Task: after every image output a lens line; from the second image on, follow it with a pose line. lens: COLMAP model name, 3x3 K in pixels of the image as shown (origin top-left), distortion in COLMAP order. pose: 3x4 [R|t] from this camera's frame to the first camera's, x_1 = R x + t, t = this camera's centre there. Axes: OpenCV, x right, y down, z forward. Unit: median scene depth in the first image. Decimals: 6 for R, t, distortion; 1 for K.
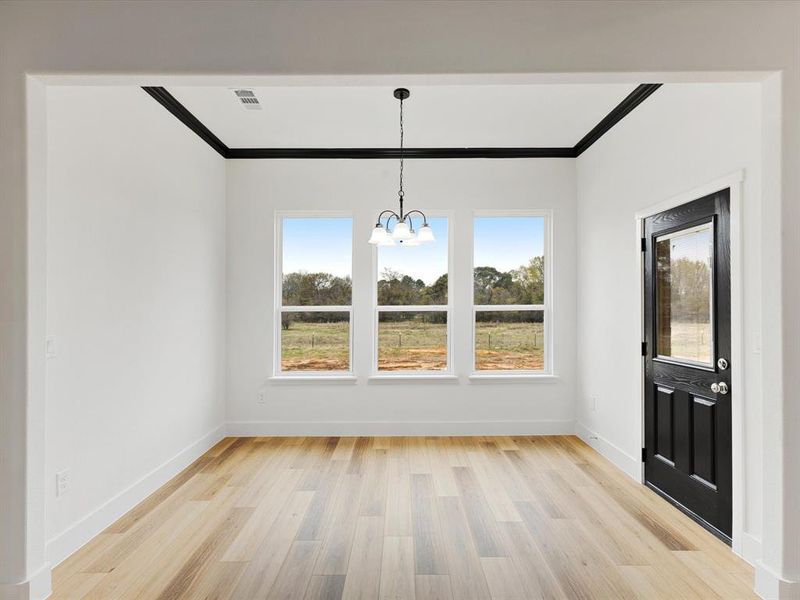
lens RADIAL K [[393.9, 0, 400.0], [0, 393.9, 310.5], [0, 0, 1]] dist [0.000196, 0.000334]
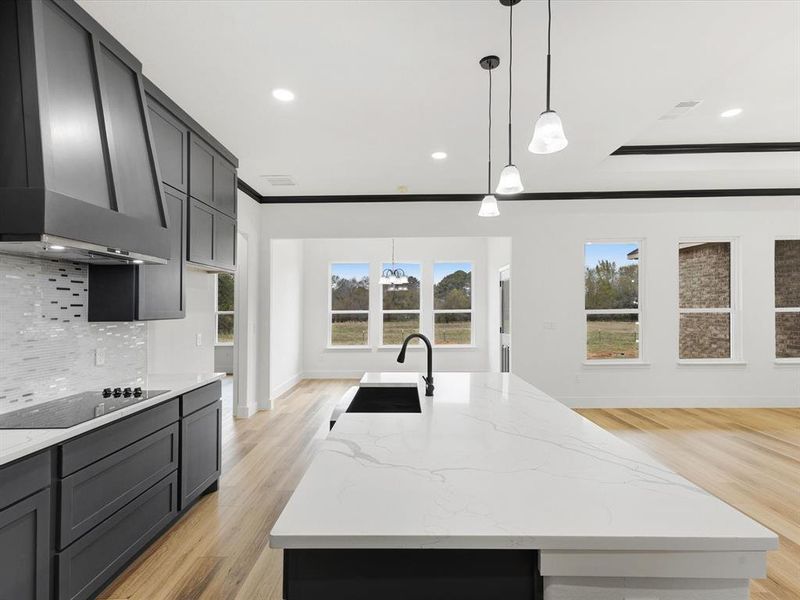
lens RADIAL K [[393.9, 0, 400.0], [0, 393.9, 310.5], [0, 0, 1]] dist [0.000196, 0.000334]
pose [[0.999911, -0.000207, -0.013343, 0.033767], [0.000207, 1.000000, -0.000034, -0.007818], [0.013343, 0.000032, 0.999911, -0.571936]]
